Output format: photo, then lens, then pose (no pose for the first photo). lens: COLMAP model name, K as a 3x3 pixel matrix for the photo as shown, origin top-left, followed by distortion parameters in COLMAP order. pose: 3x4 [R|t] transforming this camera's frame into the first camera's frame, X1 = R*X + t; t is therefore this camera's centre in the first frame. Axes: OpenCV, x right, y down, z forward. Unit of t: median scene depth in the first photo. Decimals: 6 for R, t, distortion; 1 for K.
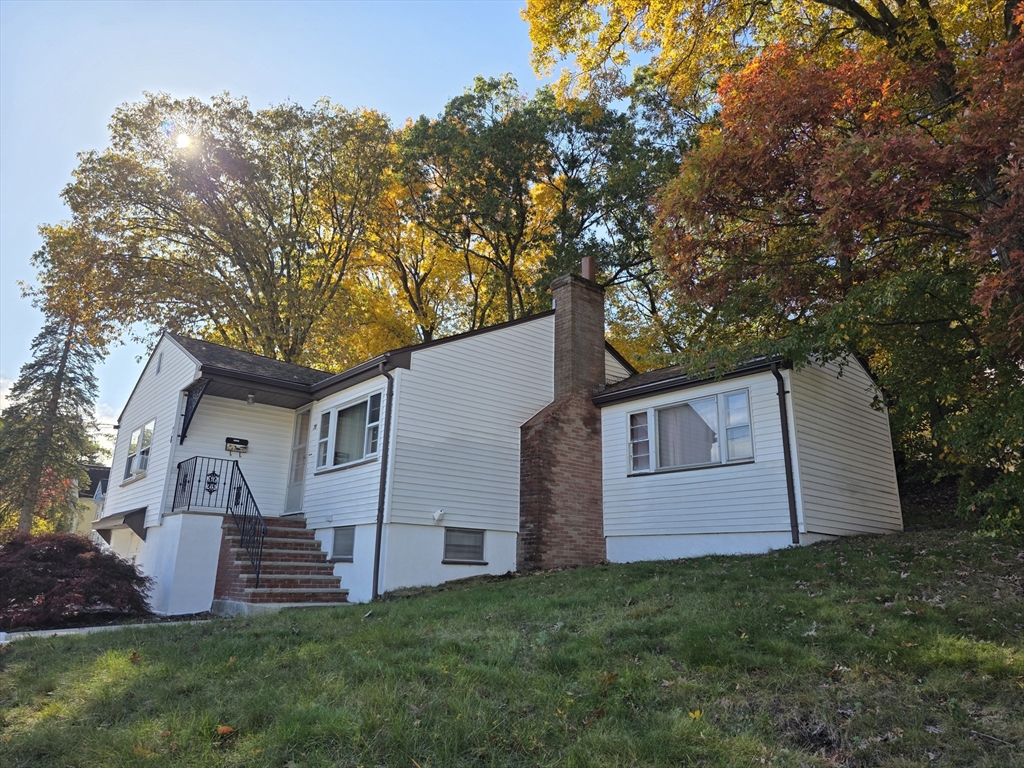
lens RADIAL K [[680.8, 0, 512.0], [0, 680.8, 384.0], [0, 0, 1]] dist [0.057330, 0.000299]
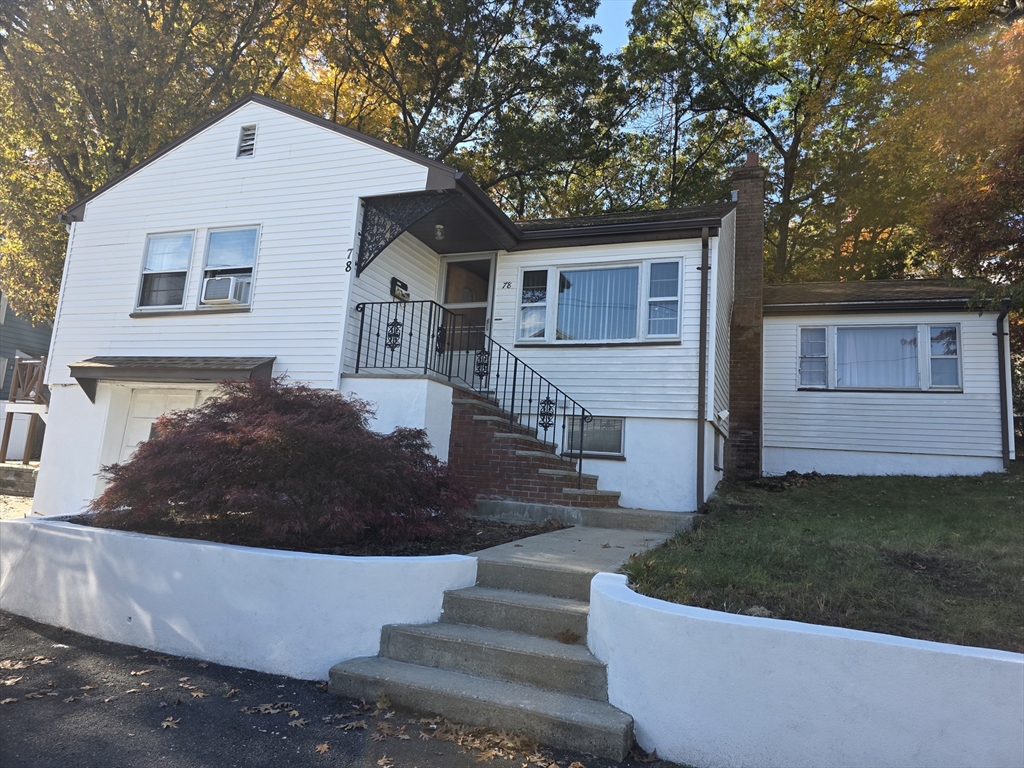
lens RADIAL K [[672.3, 0, 511.4], [0, 672.3, 371.4], [0, 0, 1]] dist [0.044956, 0.000265]
pose [[0.879024, 0.114429, 0.462841, -0.699688], [-0.175119, 0.980407, 0.090197, 0.099417], [-0.443452, -0.160338, 0.881840, 0.341856]]
